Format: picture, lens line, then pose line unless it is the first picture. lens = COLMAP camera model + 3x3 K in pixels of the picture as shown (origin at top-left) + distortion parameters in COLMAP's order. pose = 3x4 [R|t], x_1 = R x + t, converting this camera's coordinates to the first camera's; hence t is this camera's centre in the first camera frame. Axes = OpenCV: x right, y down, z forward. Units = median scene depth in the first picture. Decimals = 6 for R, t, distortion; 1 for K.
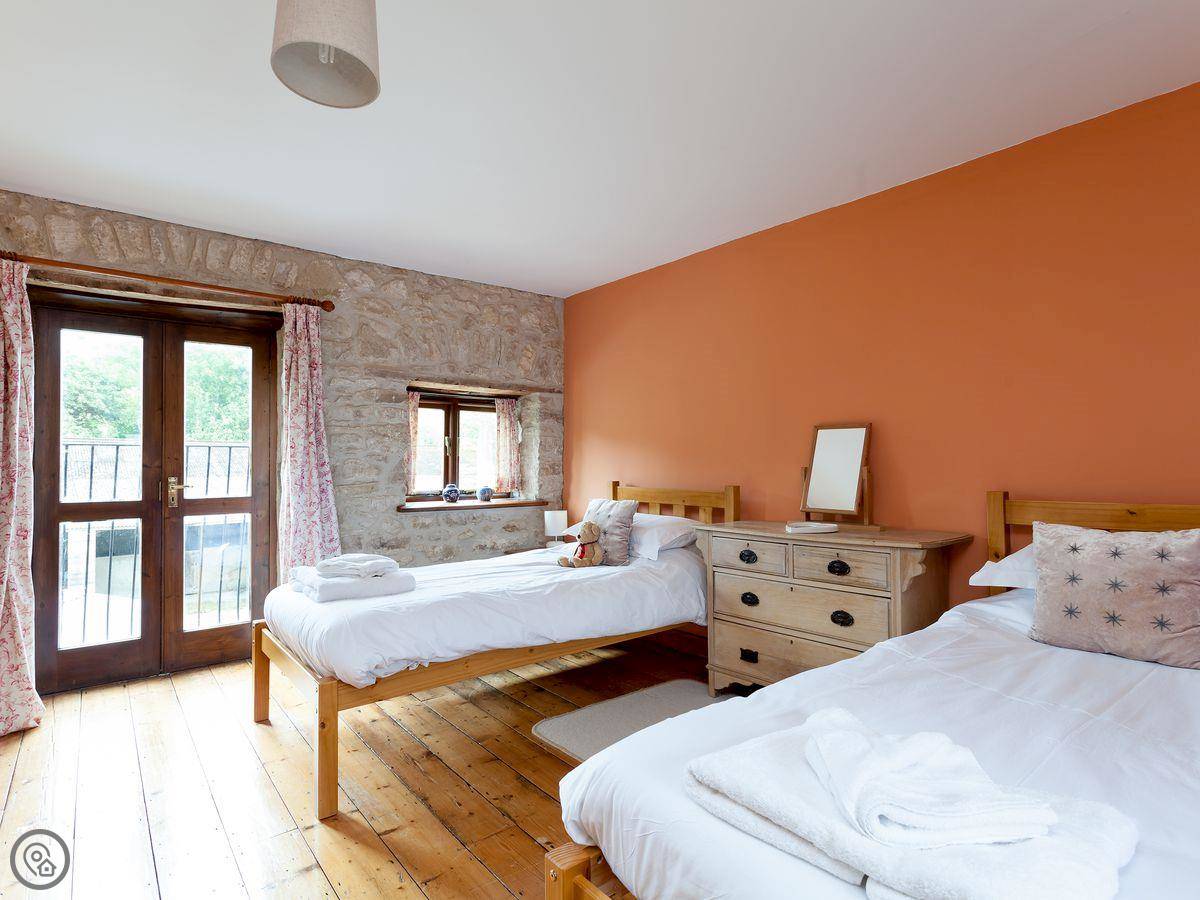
lens RADIAL K [[641.3, 0, 606.4], [0, 641.3, 447.1], [0, 0, 1]] dist [-0.000655, 0.000387]
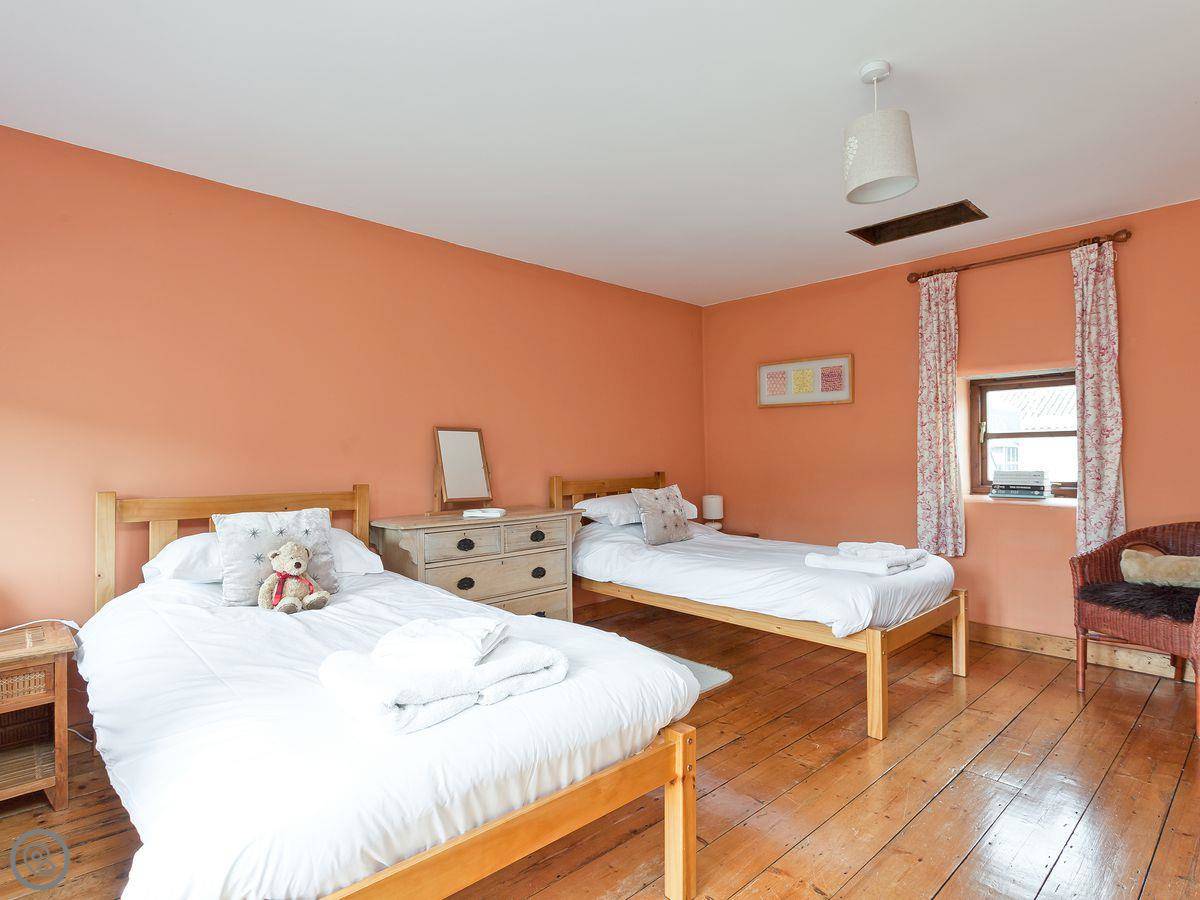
lens RADIAL K [[641.3, 0, 606.4], [0, 641.3, 447.1], [0, 0, 1]] dist [-0.000655, 0.000387]
pose [[-0.074170, 0.011923, 0.997174, -1.014880], [-0.025392, 0.999582, -0.013840, 0.012597], [-0.996922, -0.026346, -0.073836, 0.951343]]
